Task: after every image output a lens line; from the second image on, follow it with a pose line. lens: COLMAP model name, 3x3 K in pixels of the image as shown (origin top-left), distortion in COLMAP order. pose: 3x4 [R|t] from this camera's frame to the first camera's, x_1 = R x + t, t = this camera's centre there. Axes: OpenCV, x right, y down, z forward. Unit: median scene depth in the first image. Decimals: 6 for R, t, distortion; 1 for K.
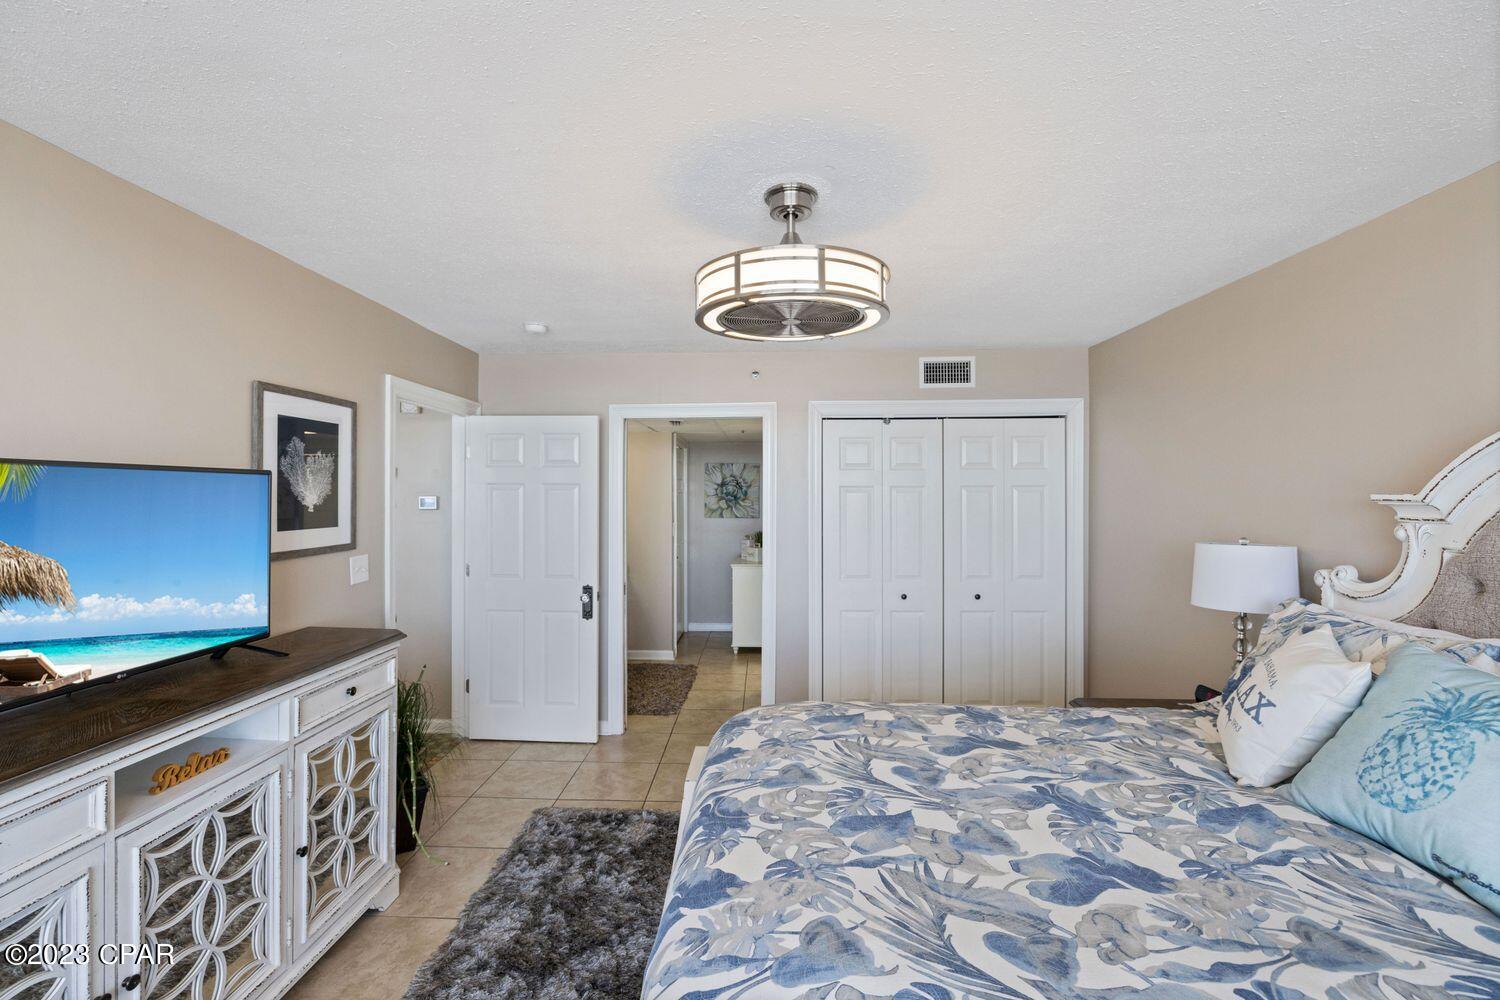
lens RADIAL K [[631.2, 0, 749.1], [0, 631.2, 490.3], [0, 0, 1]] dist [0.002368, 0.000090]
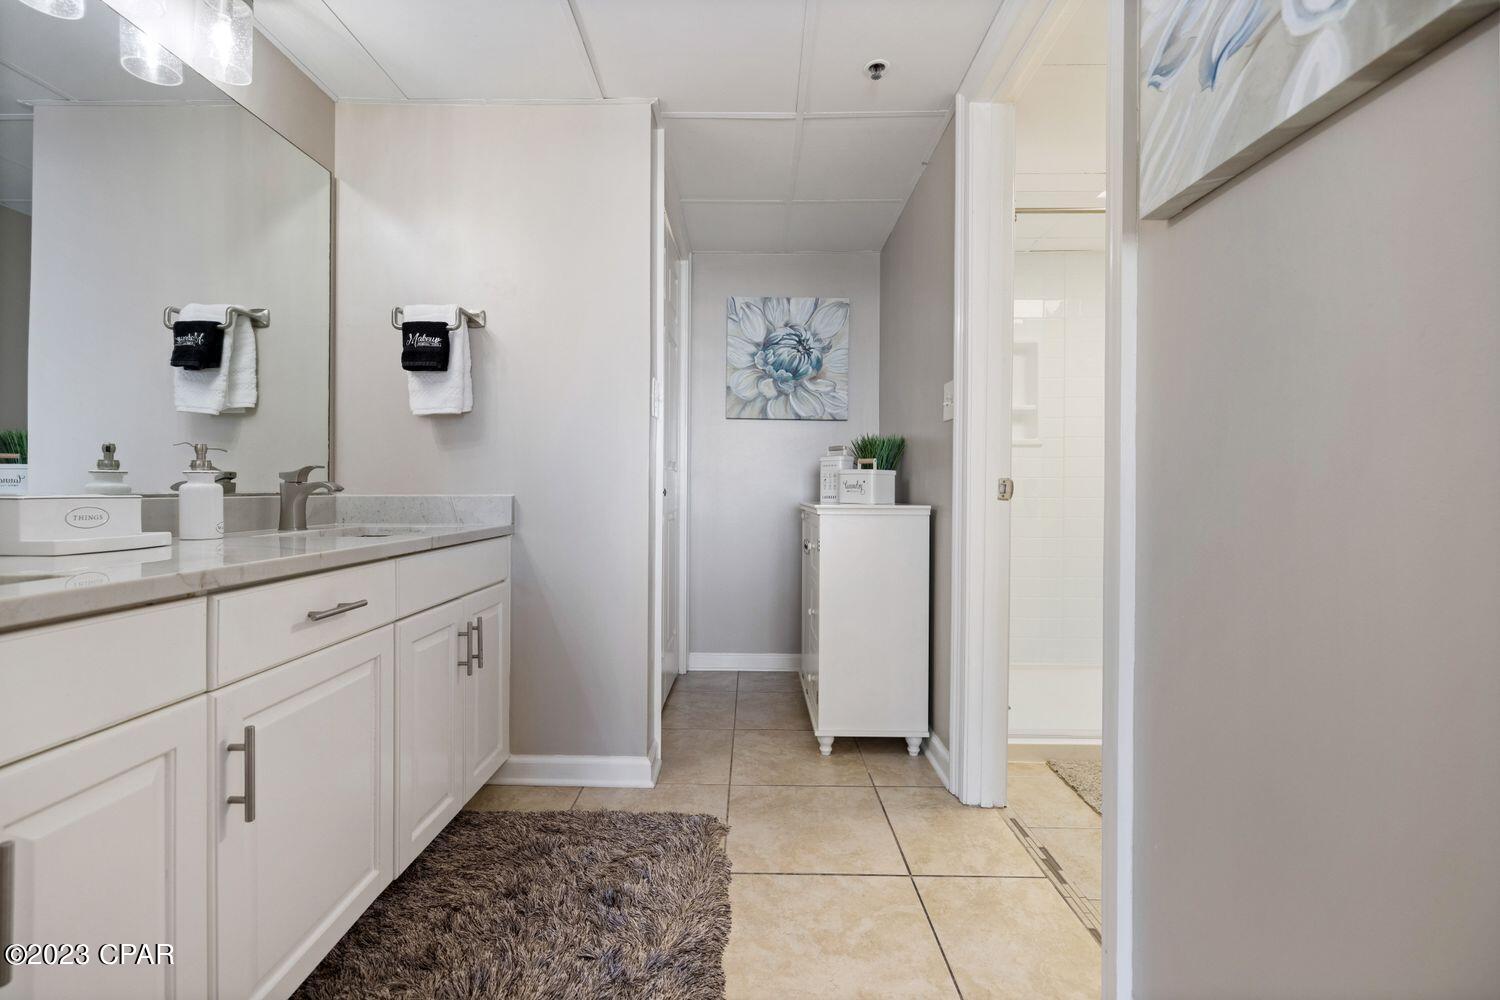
lens RADIAL K [[631.2, 0, 749.1], [0, 631.2, 490.3], [0, 0, 1]] dist [0.002368, 0.000090]
pose [[0.999829, 0.004677, 0.017909, -0.062186], [-0.004675, 0.999989, -0.000186, 0.094621], [-0.017910, 0.000102, 0.999840, 0.553226]]
